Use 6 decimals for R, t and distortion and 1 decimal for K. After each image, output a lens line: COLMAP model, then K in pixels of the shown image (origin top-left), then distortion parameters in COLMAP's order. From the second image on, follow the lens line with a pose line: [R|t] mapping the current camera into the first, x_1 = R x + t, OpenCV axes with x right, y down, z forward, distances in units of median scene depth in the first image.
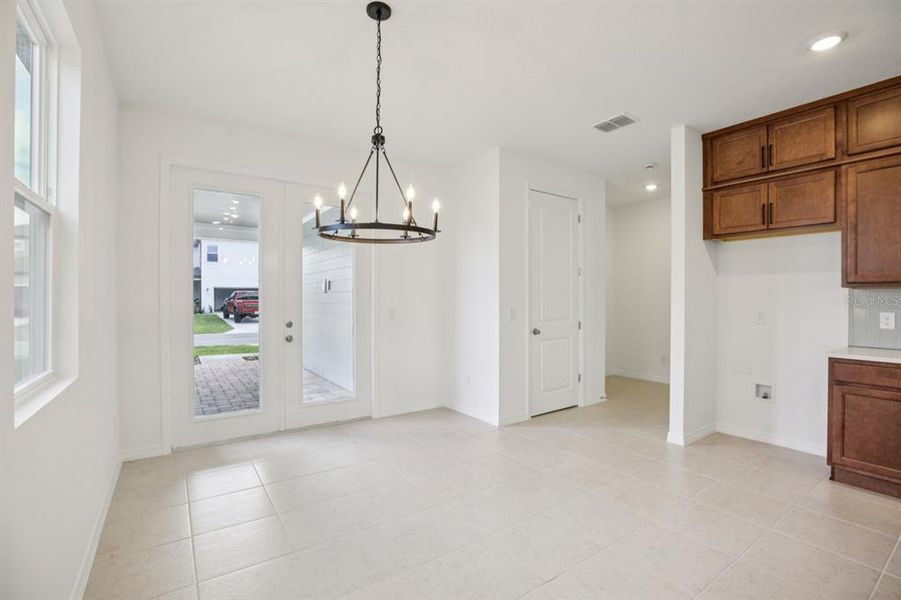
lens RADIAL K [[411.2, 0, 453.6], [0, 411.2, 298.0], [0, 0, 1]] dist [-0.018248, 0.000063]
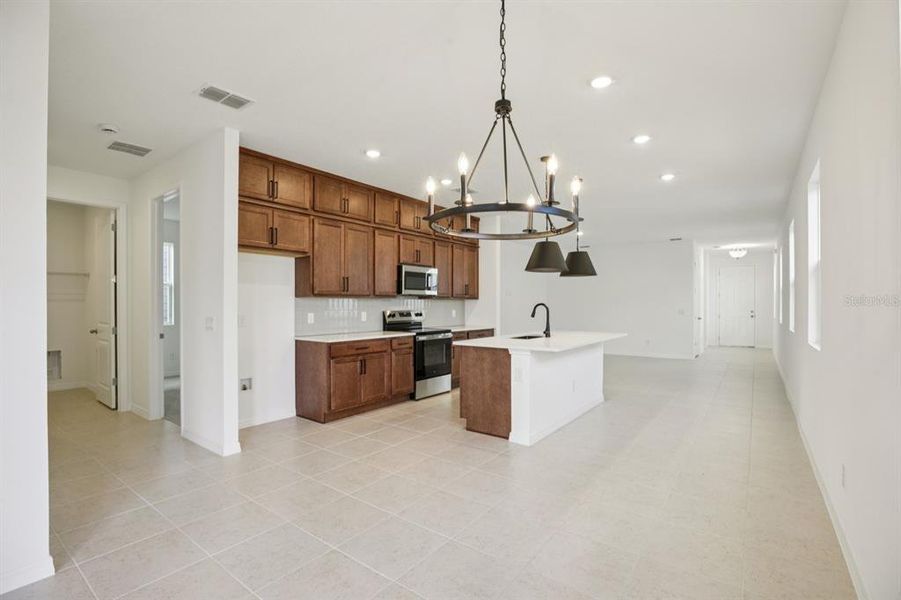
lens RADIAL K [[416.4, 0, 451.8], [0, 416.4, 305.8], [0, 0, 1]] dist [-0.025221, -0.000243]
pose [[-0.302059, -0.004220, 0.953280, -0.576240], [0.001831, 0.999986, 0.005007, 0.000462], [-0.953287, 0.003258, -0.302047, 0.834495]]
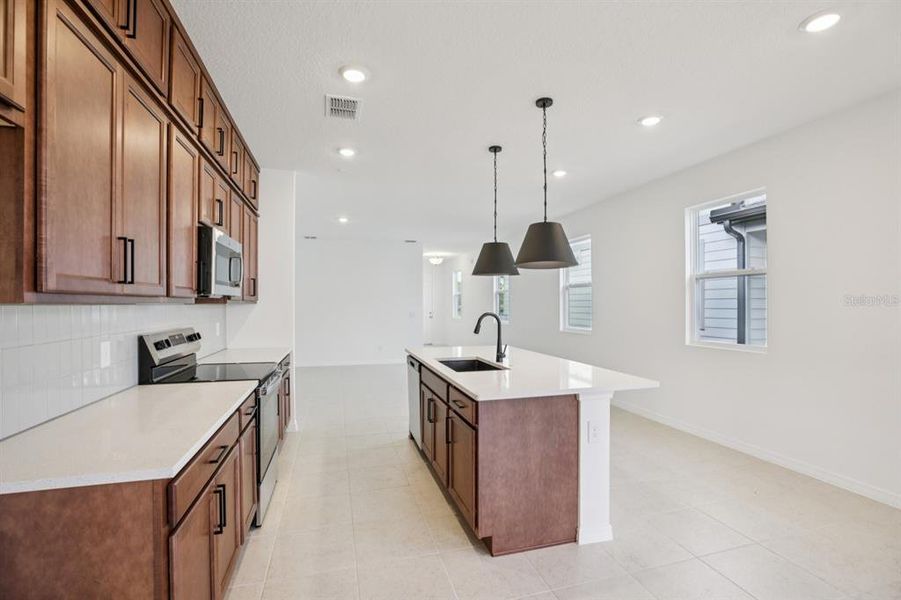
lens RADIAL K [[416.4, 0, 451.8], [0, 416.4, 305.8], [0, 0, 1]] dist [-0.025221, -0.000243]
pose [[-0.942137, -0.001615, 0.335225, 0.421944], [0.000692, 0.999977, 0.006762, -0.022050], [-0.335228, 0.006603, -0.942114, 1.047281]]
